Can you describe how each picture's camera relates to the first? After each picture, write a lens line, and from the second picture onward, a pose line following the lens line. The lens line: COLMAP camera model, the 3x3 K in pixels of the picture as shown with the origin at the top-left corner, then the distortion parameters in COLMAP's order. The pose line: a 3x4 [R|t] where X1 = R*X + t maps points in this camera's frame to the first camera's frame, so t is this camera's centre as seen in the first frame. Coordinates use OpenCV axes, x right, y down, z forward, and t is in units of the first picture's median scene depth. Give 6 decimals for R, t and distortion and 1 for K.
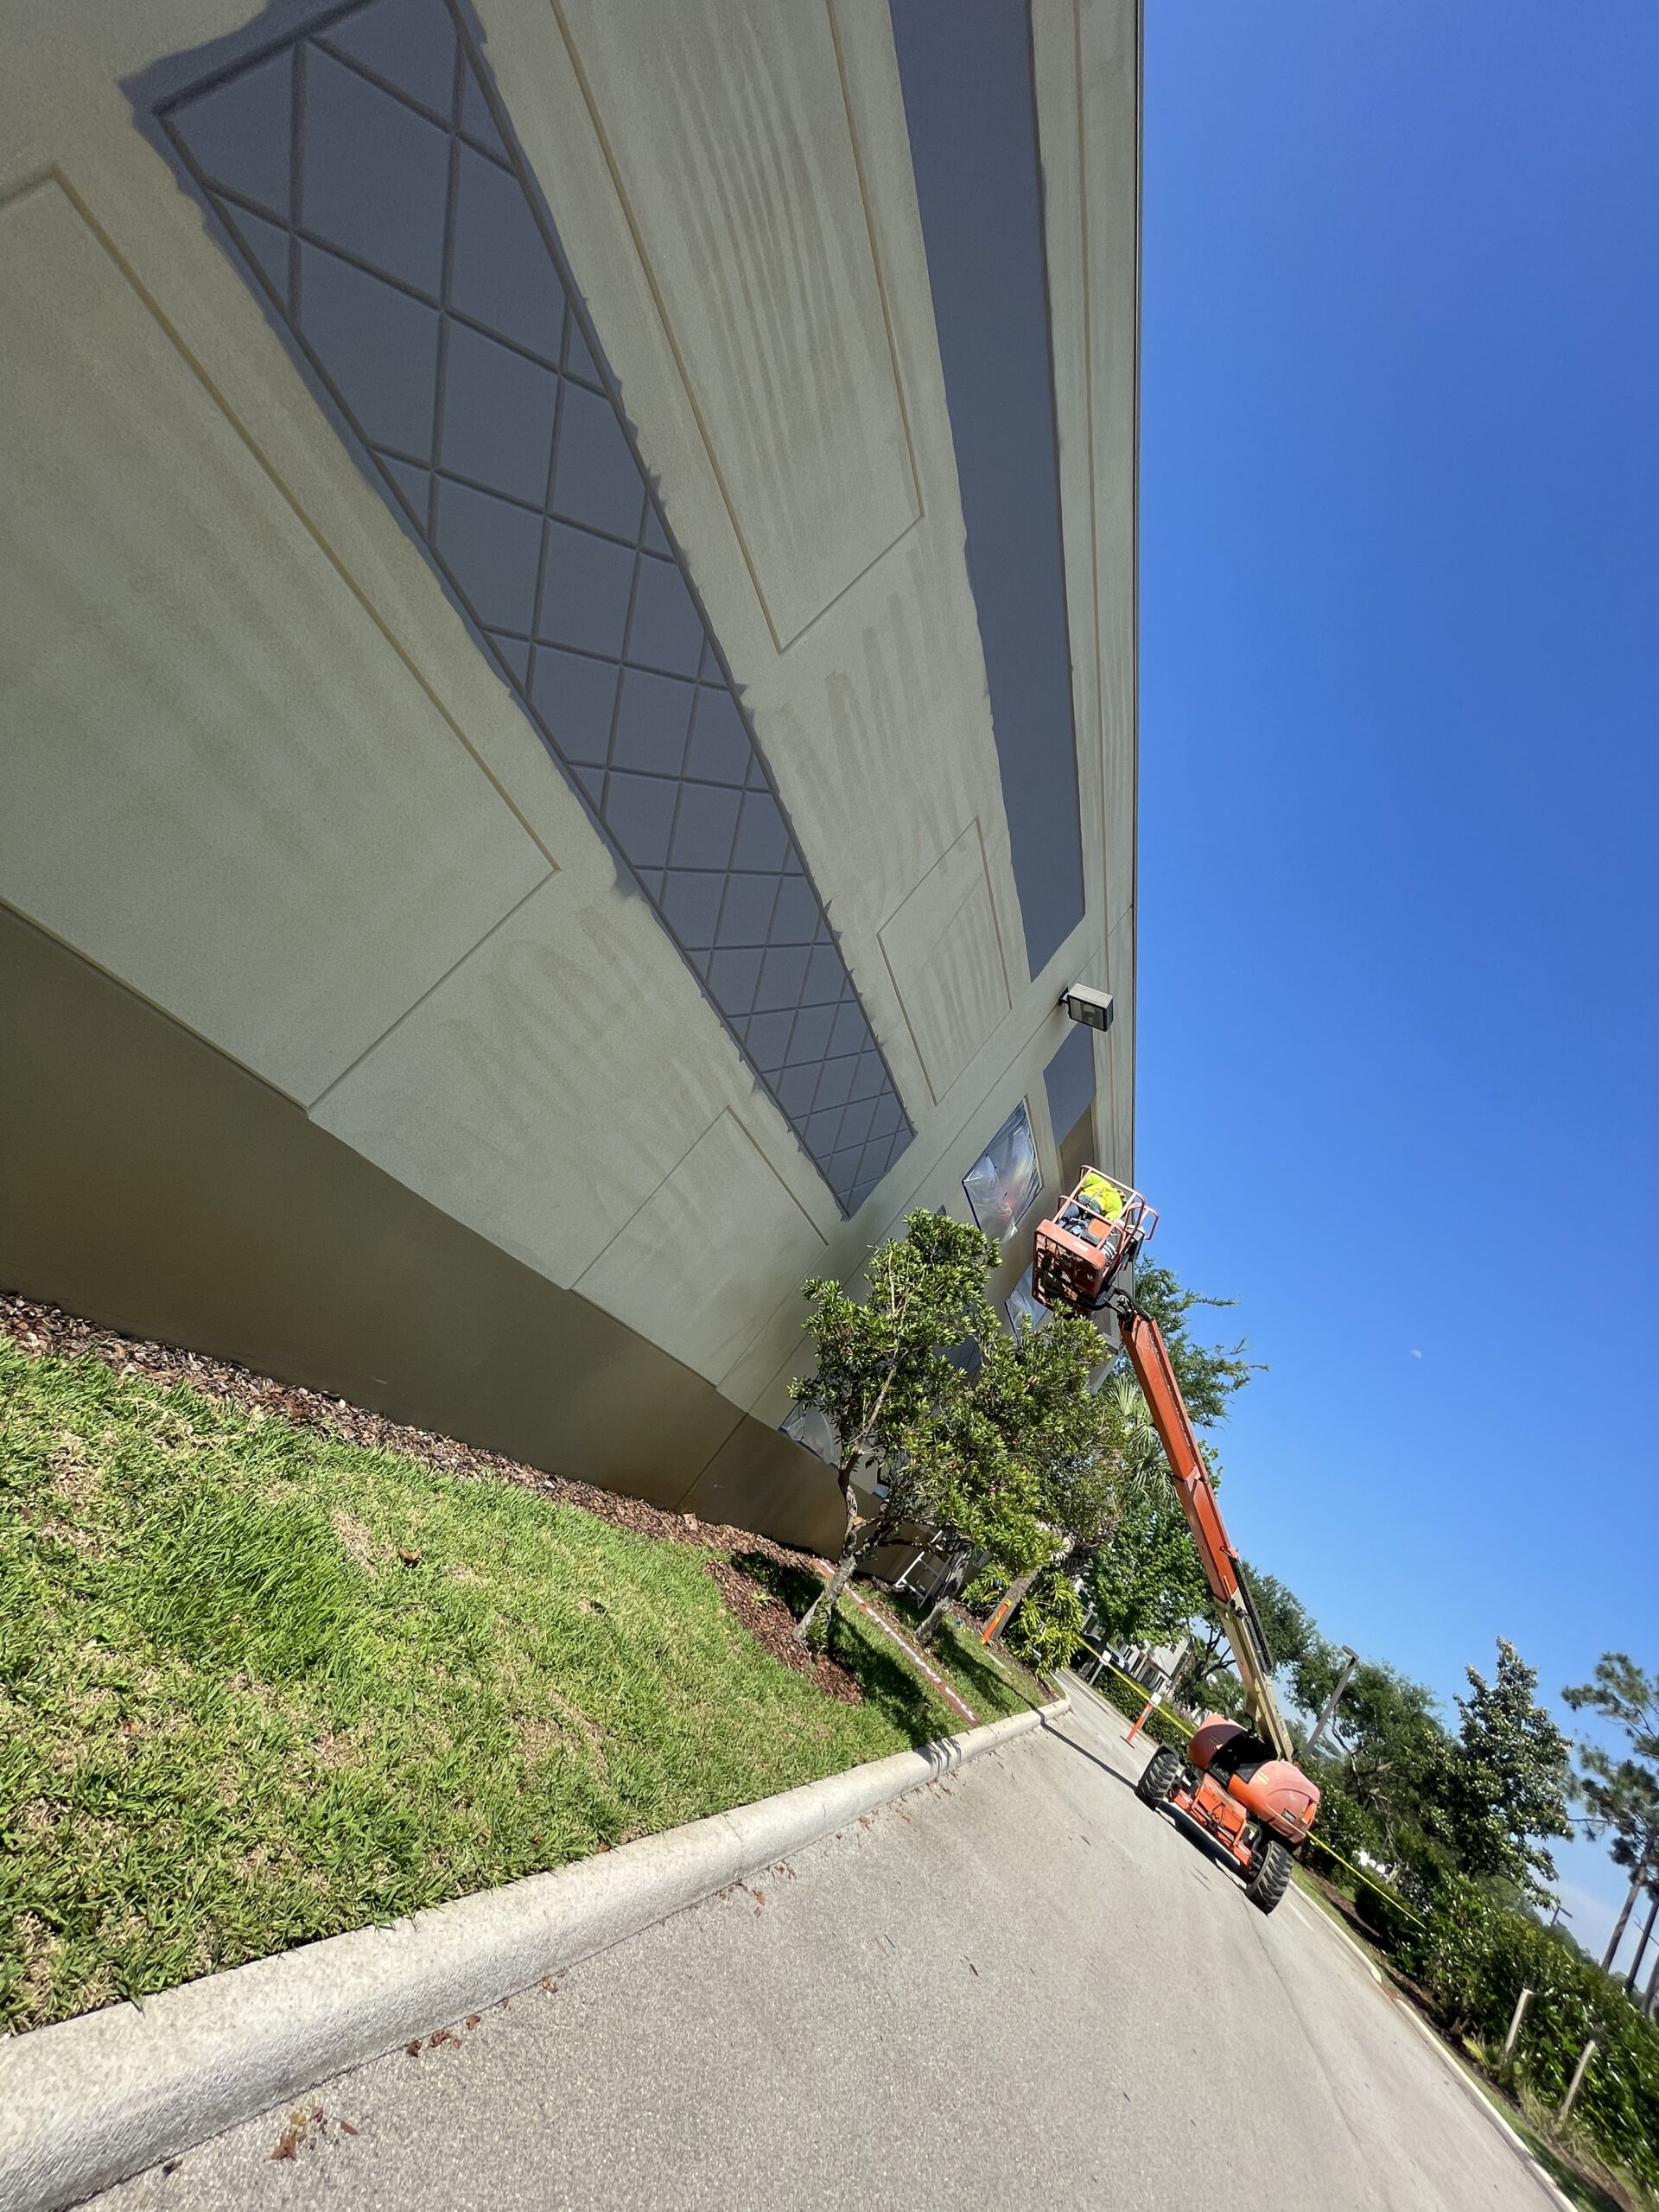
lens RADIAL K [[893.2, 0, 839.9], [0, 893.2, 1094.2], [0, 0, 1]] dist [-0.003700, 0.000788]
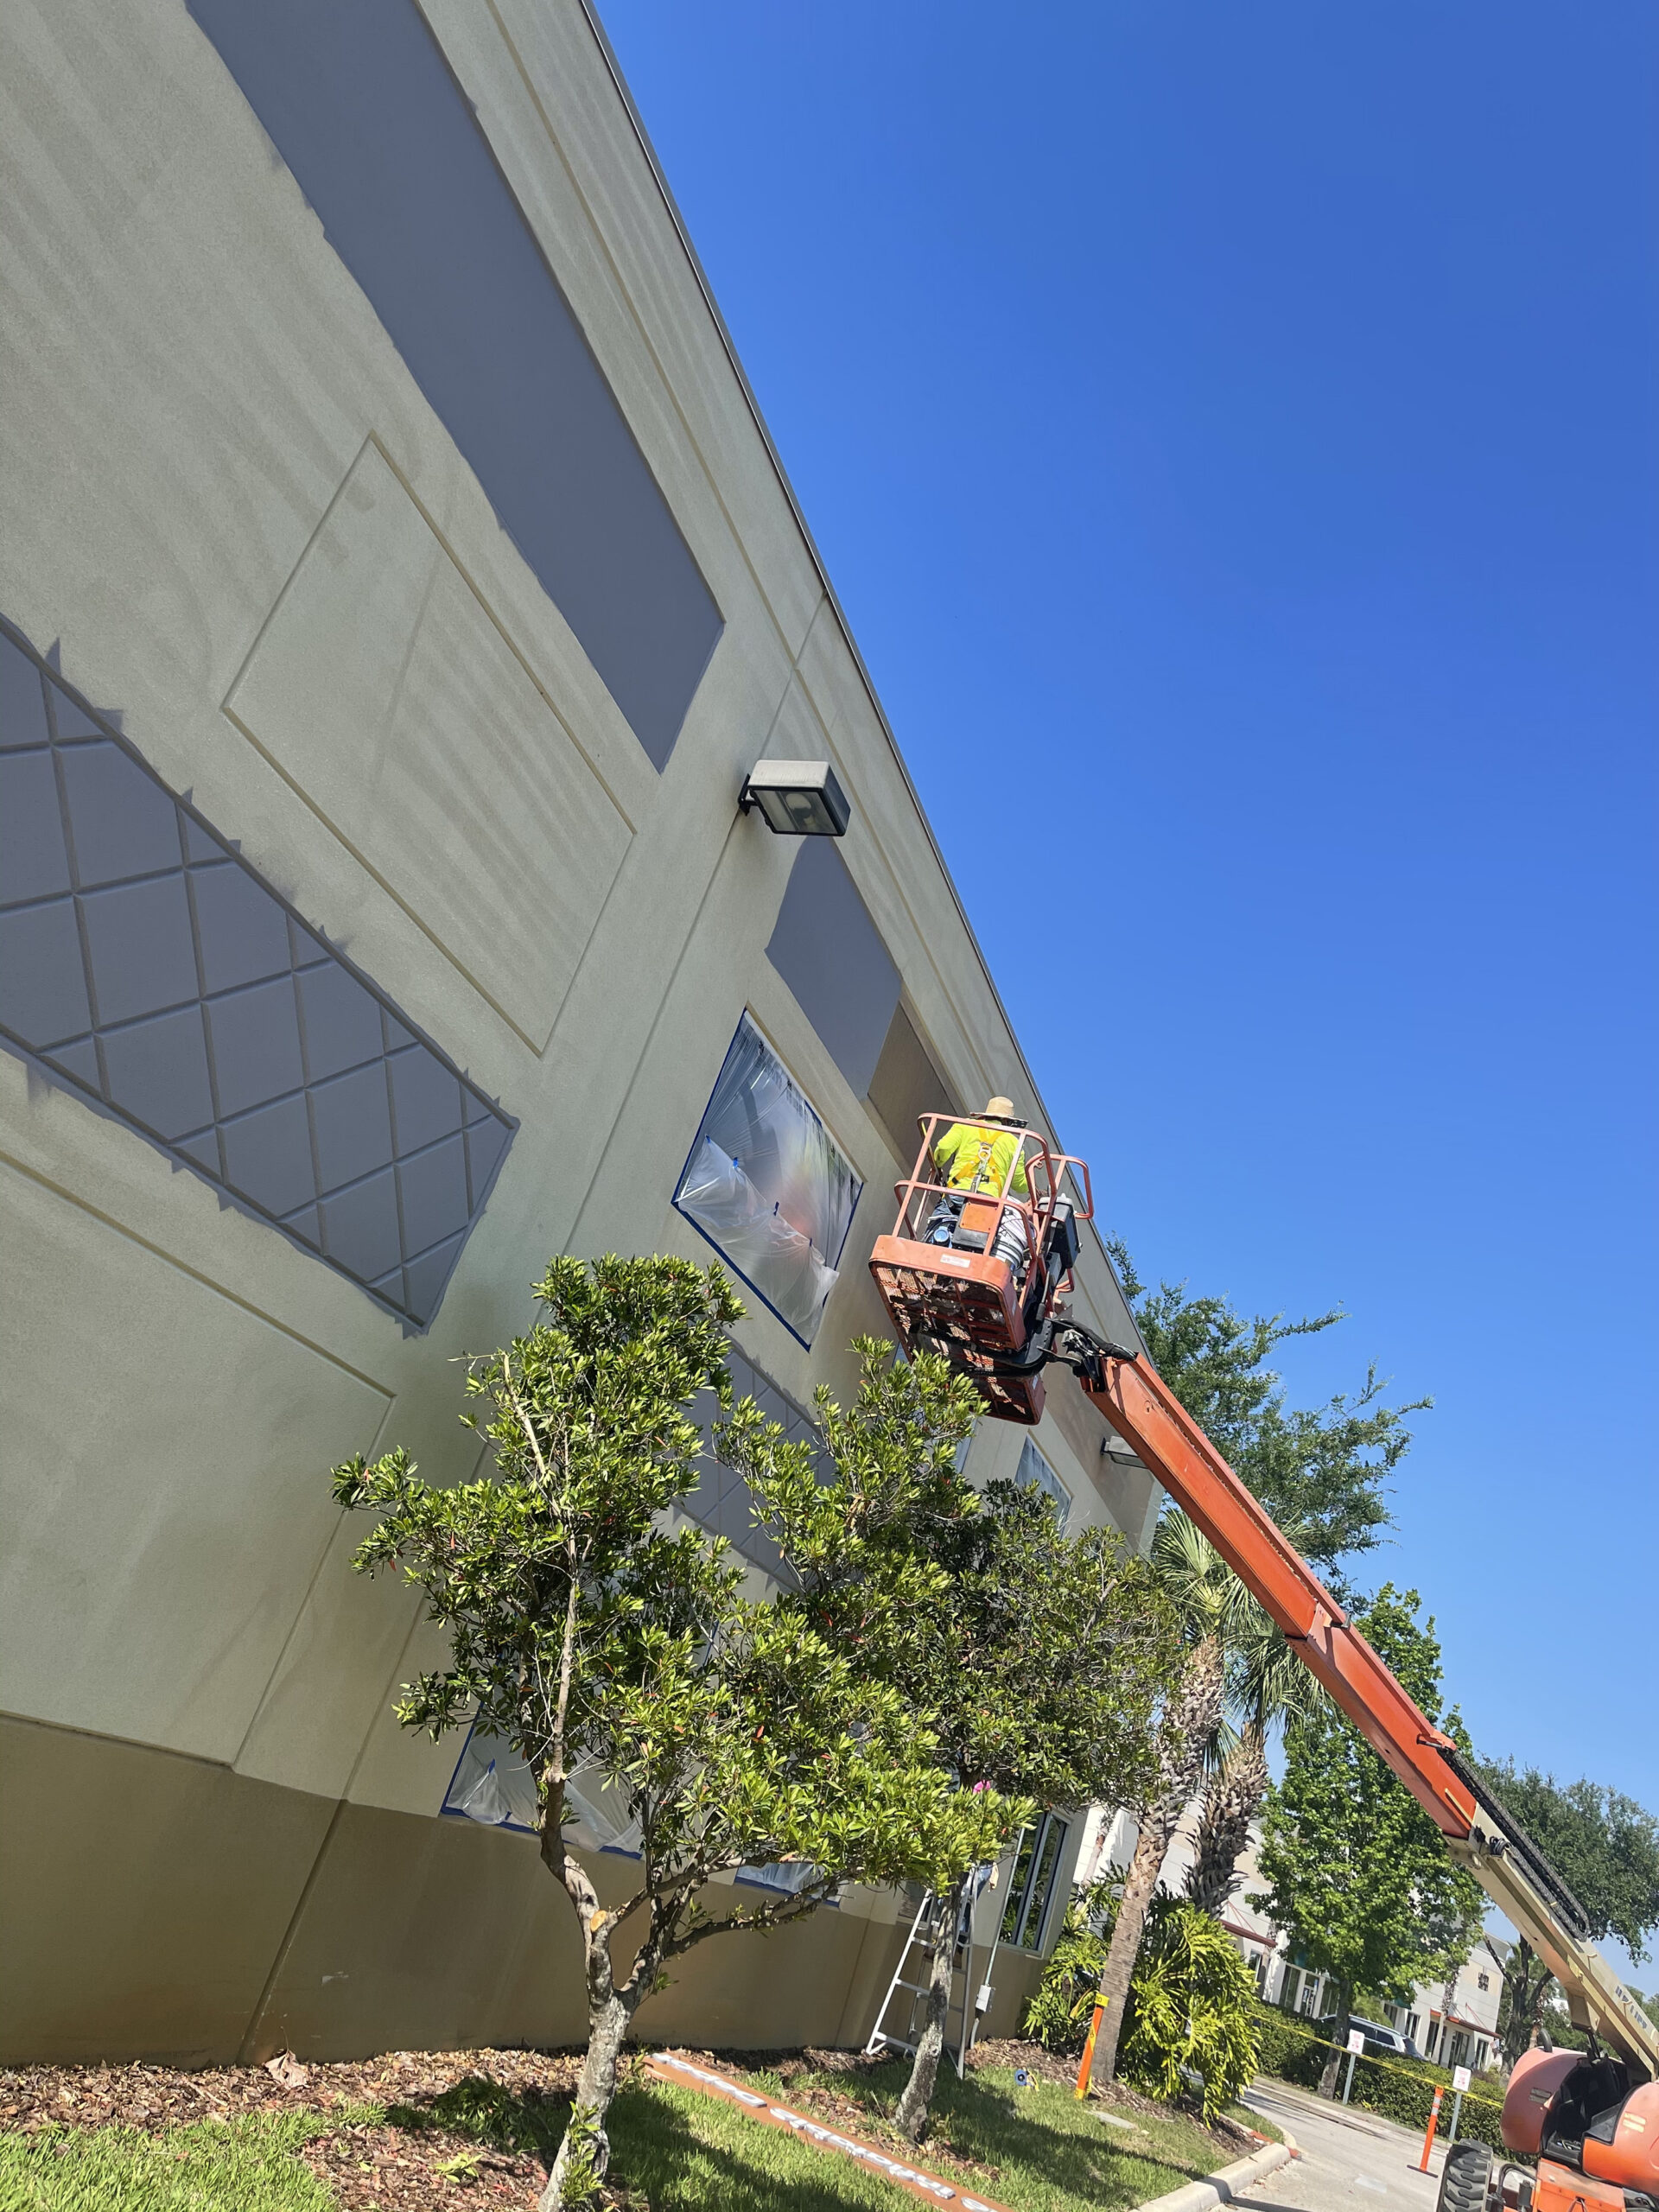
lens RADIAL K [[1686.5, 0, 837.7], [0, 1686.5, 1101.0], [0, 0, 1]] dist [0.060598, -0.077528]
pose [[0.938450, -0.305907, 0.160414, 0.074887], [0.311728, 0.950098, -0.011839, 0.070107], [-0.148787, 0.061116, 0.986979, 0.041410]]
